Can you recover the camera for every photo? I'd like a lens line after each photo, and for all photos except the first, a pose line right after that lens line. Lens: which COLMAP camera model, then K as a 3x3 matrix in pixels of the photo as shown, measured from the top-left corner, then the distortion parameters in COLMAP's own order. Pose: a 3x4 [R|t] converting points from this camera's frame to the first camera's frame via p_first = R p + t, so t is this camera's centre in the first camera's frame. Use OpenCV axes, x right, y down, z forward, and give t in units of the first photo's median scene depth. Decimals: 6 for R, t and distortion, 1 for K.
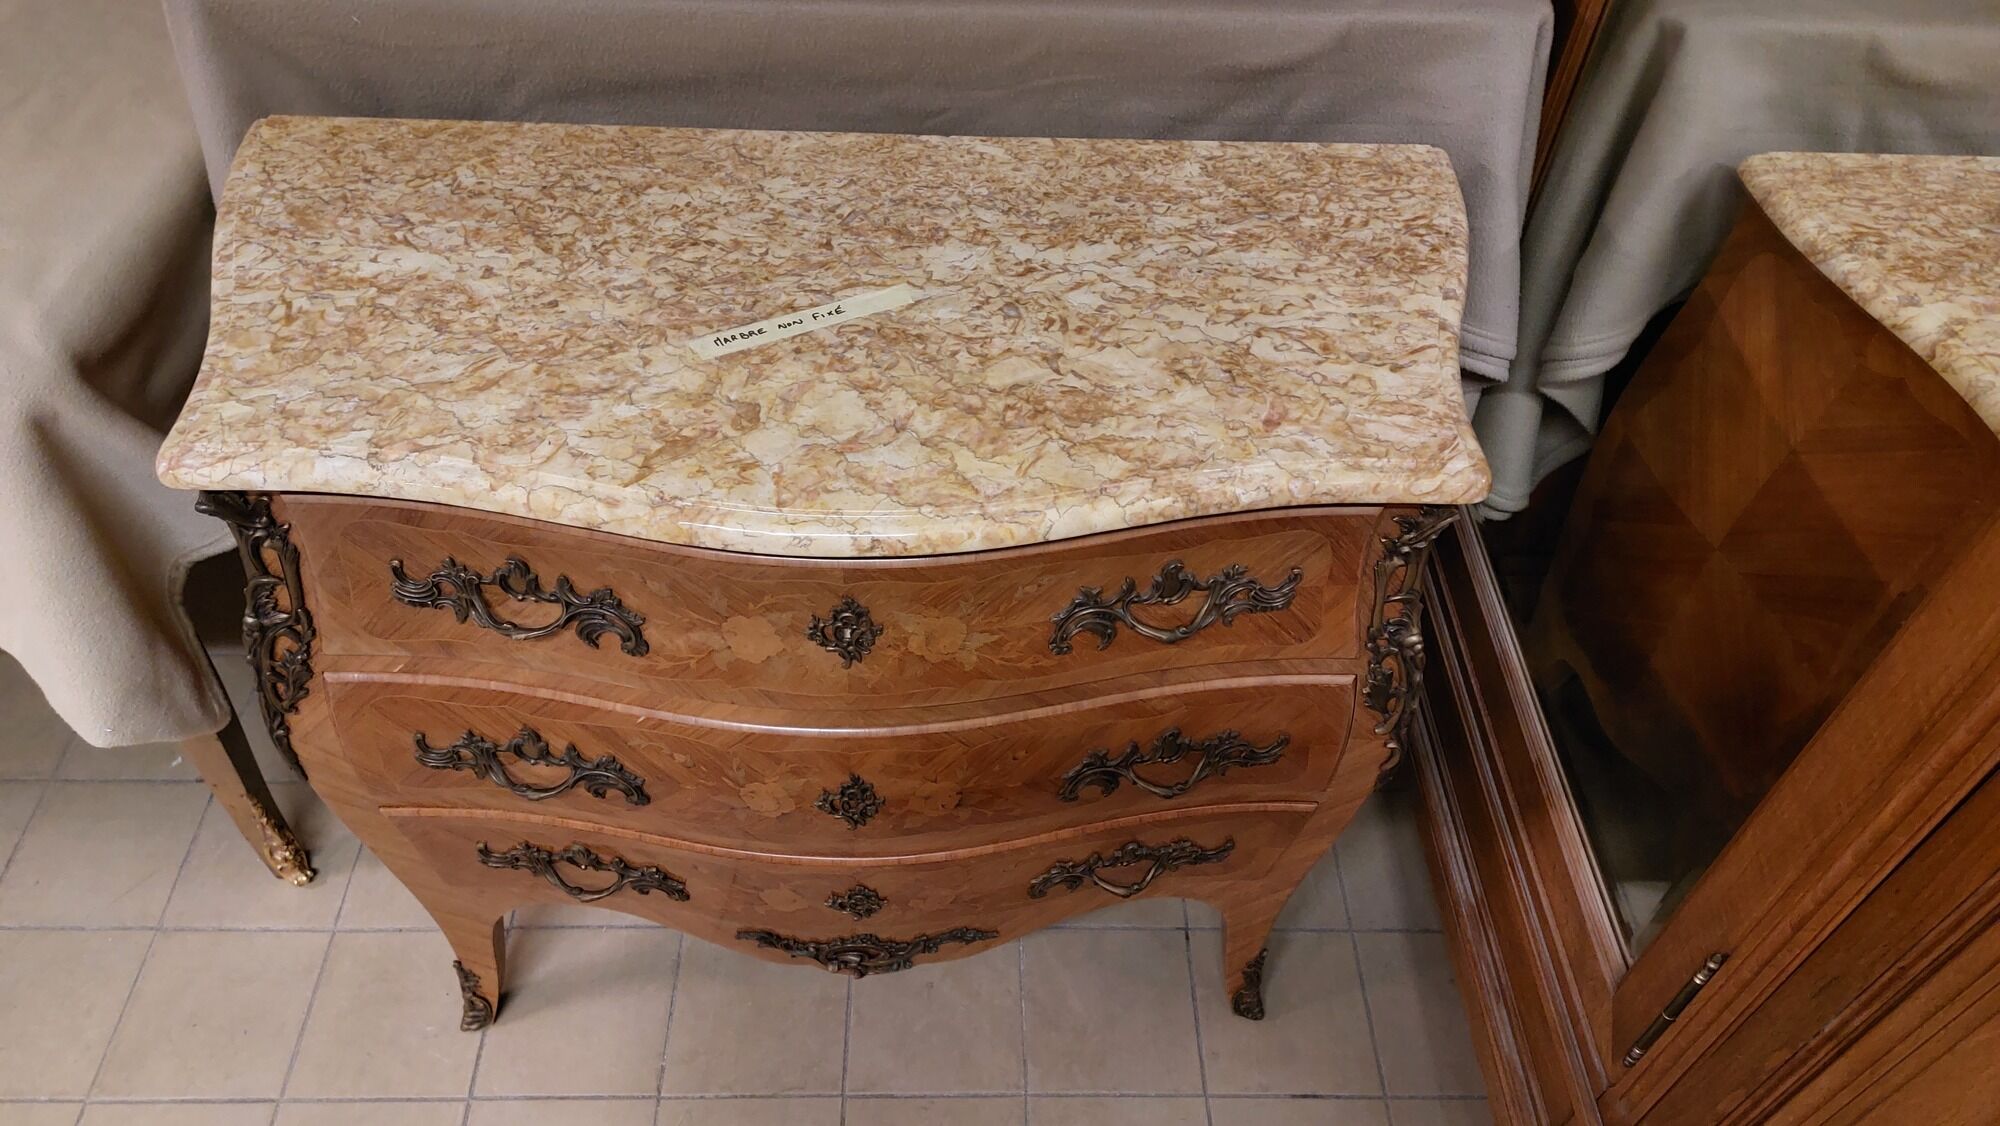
lens RADIAL K [[1434.3, 0, 1006.9], [0, 1434.3, 523.0], [0, 0, 1]] dist [0.134880, -0.287284]
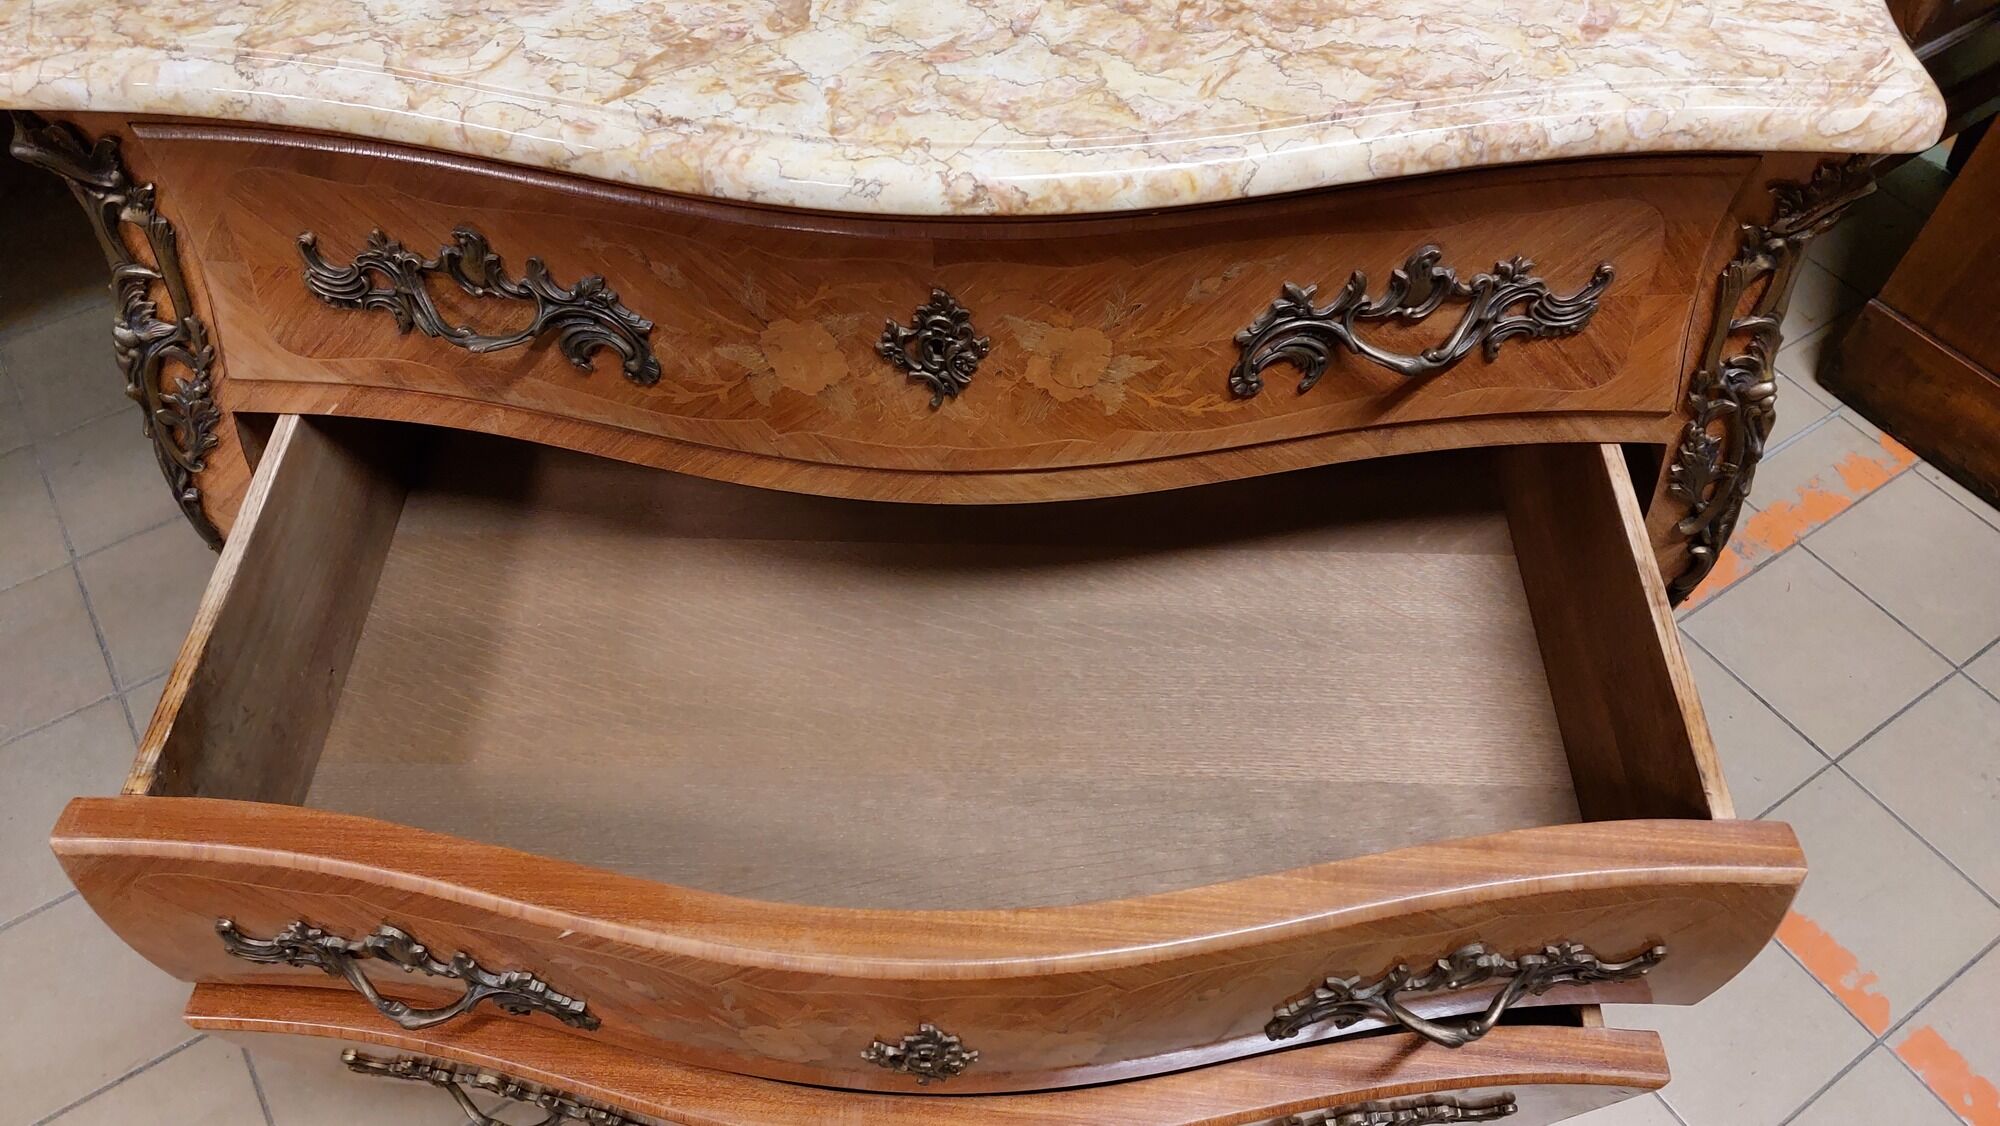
lens RADIAL K [[1424.9, 0, 1000.0], [0, 1424.9, 563.0], [0, 0, 1]] dist [0.066590, -0.076497]
pose [[0.996902, 0.022394, -0.075399, -0.028573], [-0.012449, 0.991453, 0.129870, 0.090198], [0.077663, -0.128530, 0.988660, 0.321164]]
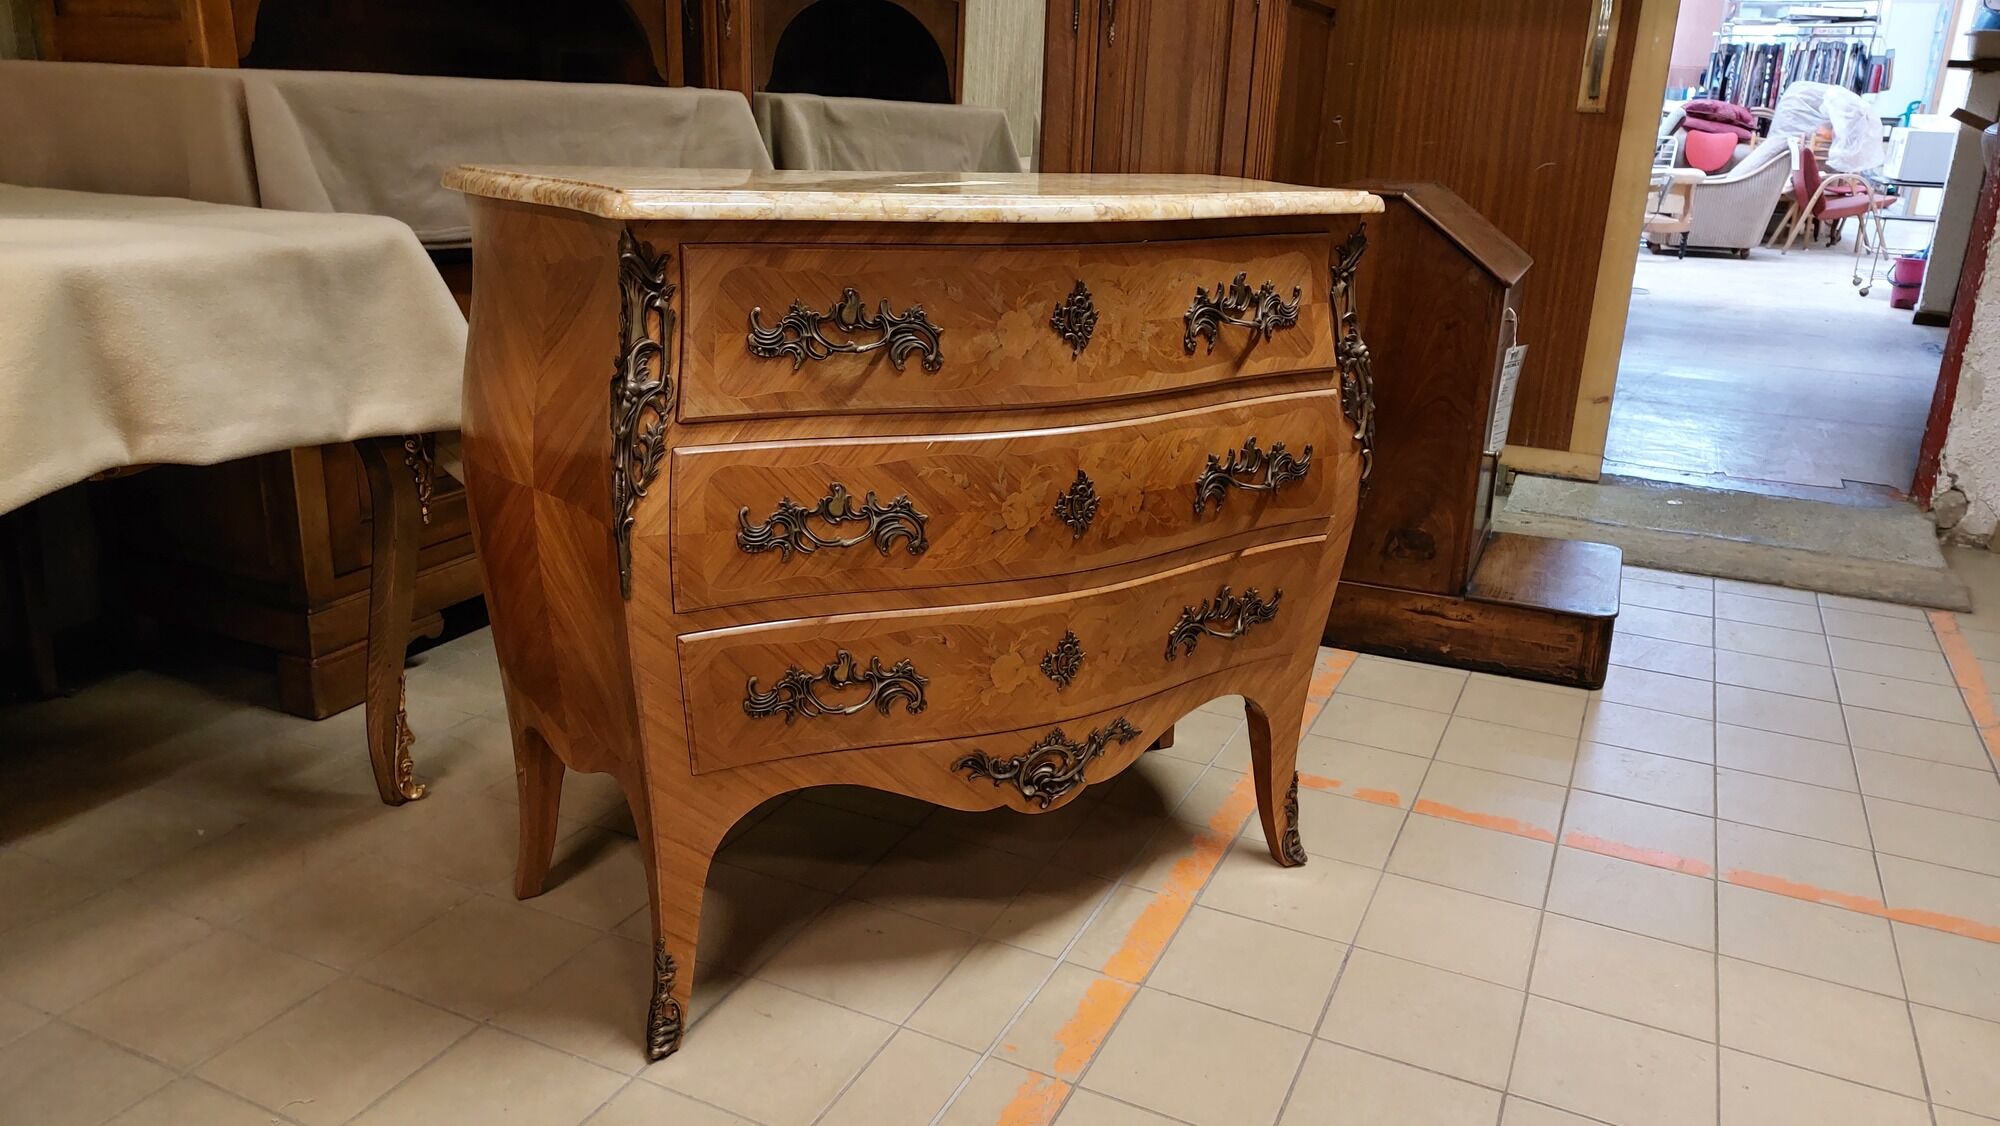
lens RADIAL K [[1428.9, 0, 1005.6], [0, 1428.9, 554.3], [0, 0, 1]] dist [0.062144, -0.049106]
pose [[0.876613, -0.162324, 0.452990, -0.859308], [0.354381, 0.854610, -0.379547, 0.792623], [-0.325520, 0.493247, 0.806687, 0.010978]]
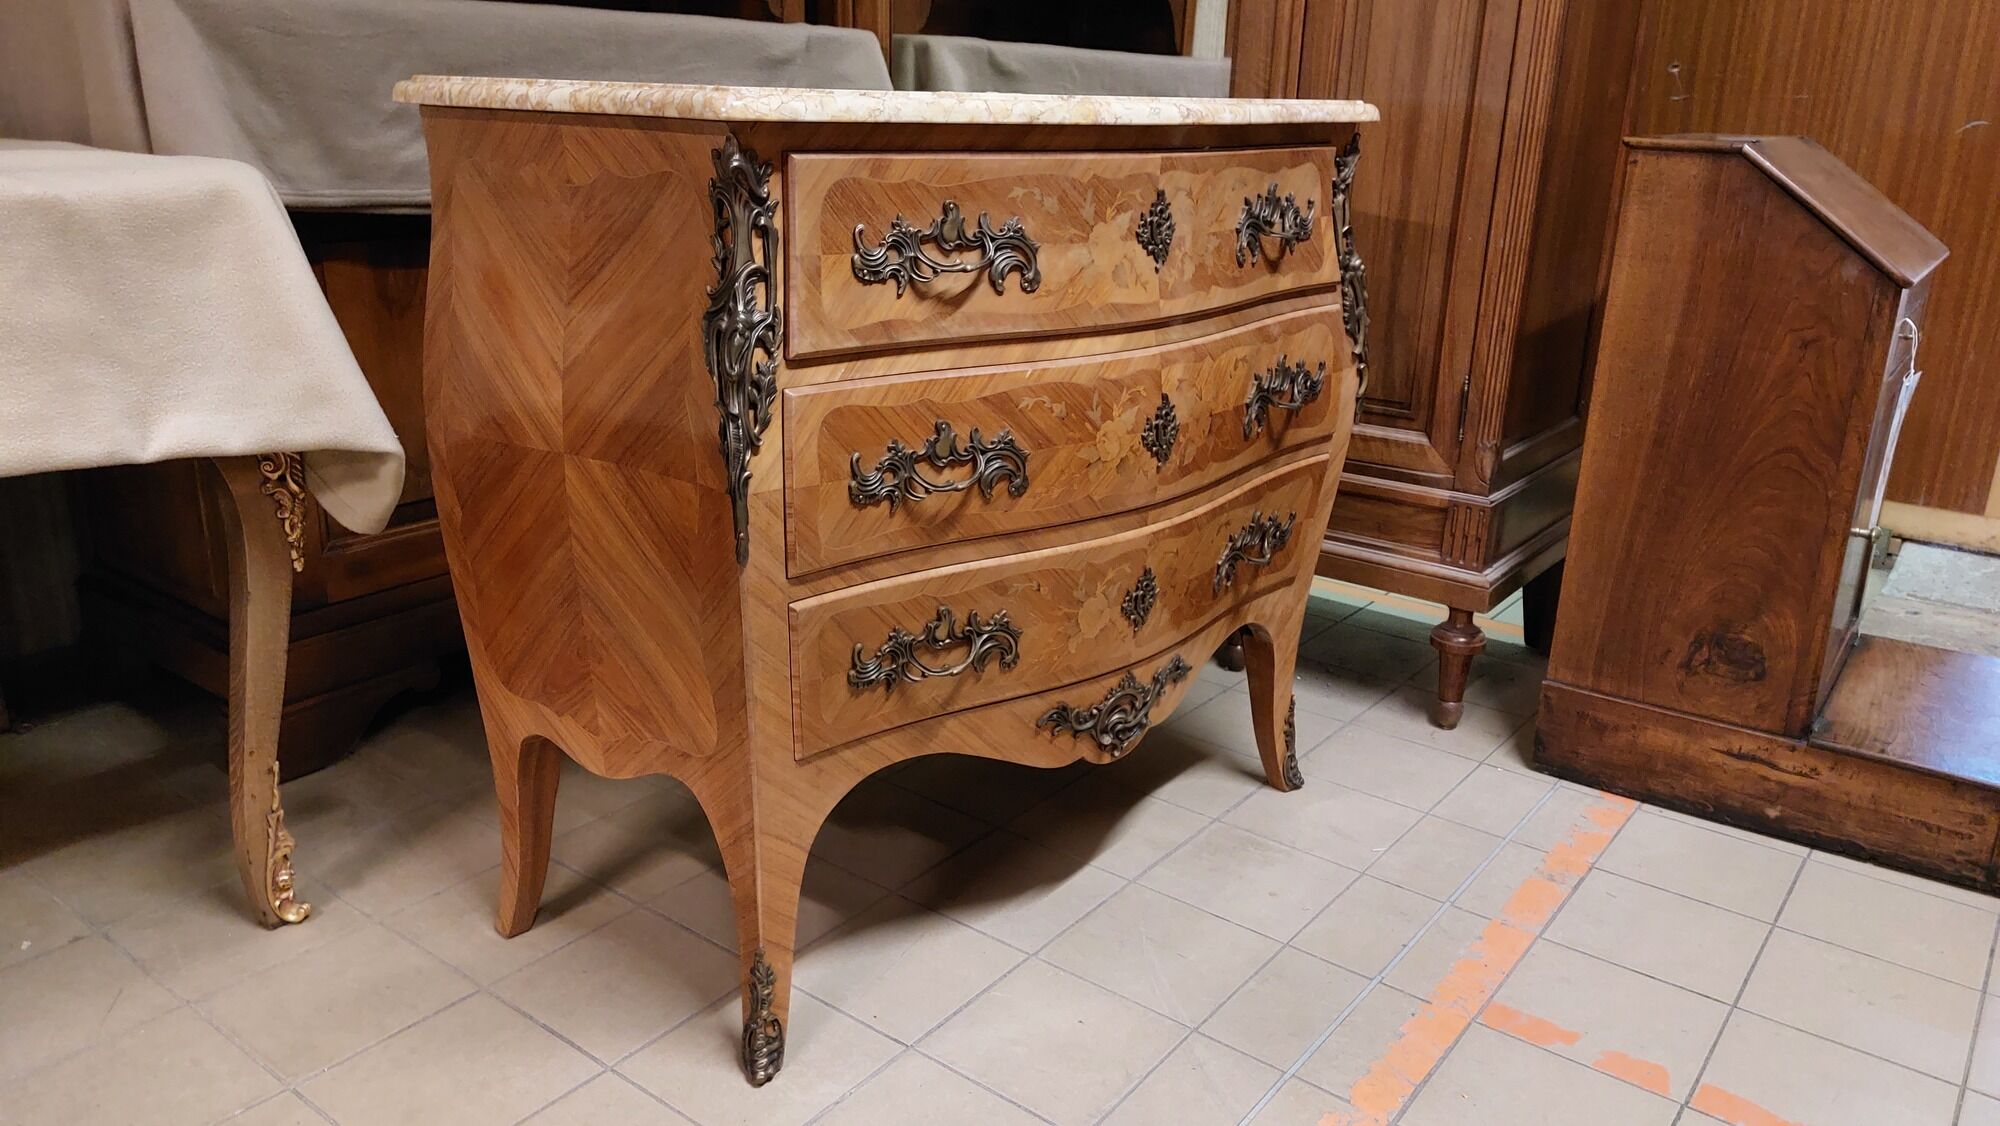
lens RADIAL K [[1424.9, 0, 1000.0], [0, 1424.9, 563.0], [0, 0, 1]] dist [0.066590, -0.076497]
pose [[0.730251, -0.245700, 0.637467, -1.146936], [0.501953, 0.825932, -0.256672, 0.601328], [-0.463440, 0.507413, 0.726468, 0.277631]]
